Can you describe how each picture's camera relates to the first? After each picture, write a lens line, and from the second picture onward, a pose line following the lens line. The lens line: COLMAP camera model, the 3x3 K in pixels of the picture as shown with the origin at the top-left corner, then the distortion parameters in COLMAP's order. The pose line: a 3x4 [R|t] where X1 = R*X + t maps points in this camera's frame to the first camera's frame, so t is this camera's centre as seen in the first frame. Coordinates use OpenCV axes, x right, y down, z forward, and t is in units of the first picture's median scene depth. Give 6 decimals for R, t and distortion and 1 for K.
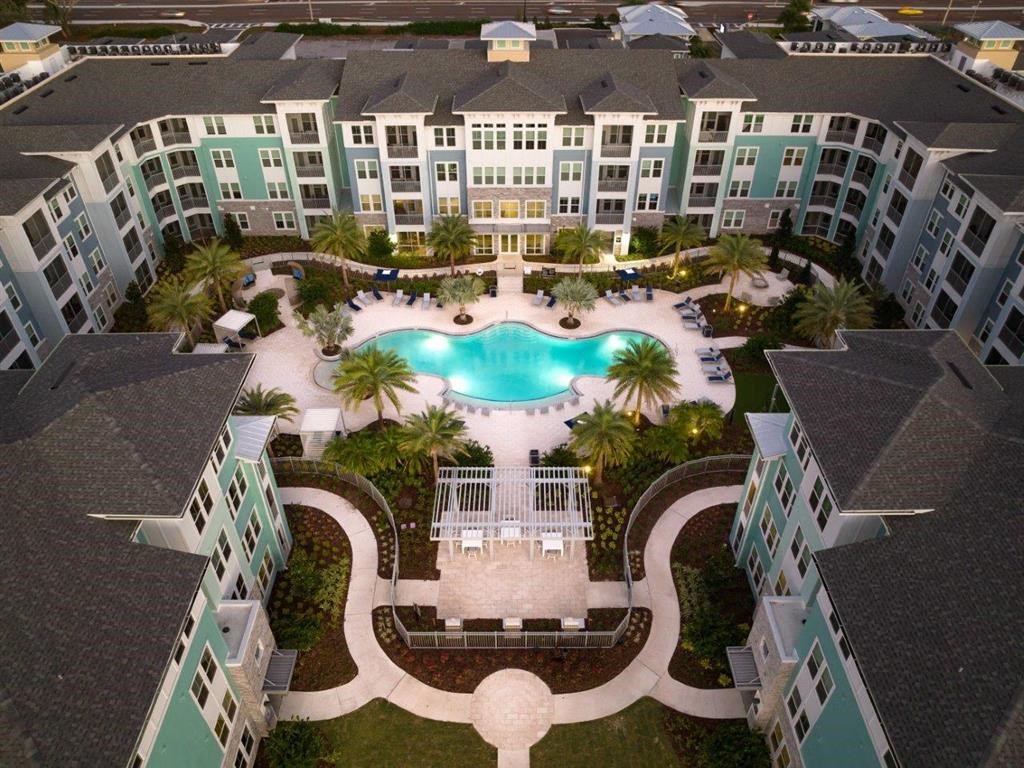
lens RADIAL K [[704.9, 0, 515.7], [0, 704.9, 359.0], [0, 0, 1]] dist [-0.027229, 0.001687]
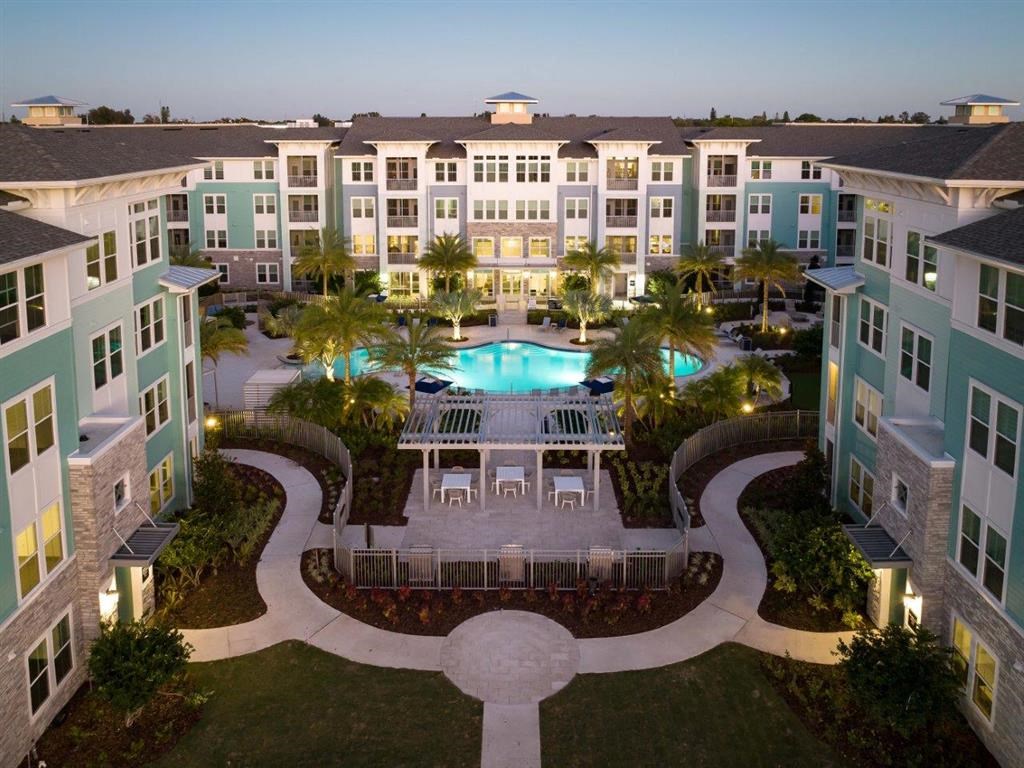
lens RADIAL K [[768.0, 0, 512.0], [0, 768.0, 384.0], [0, 0, 1]] dist [-0.012090, -0.004058]
pose [[0.999898, -0.002437, -0.014093, 0.005251], [-0.005120, 0.859079, -0.511818, 0.479517], [0.013354, 0.511837, 0.858979, 0.233103]]
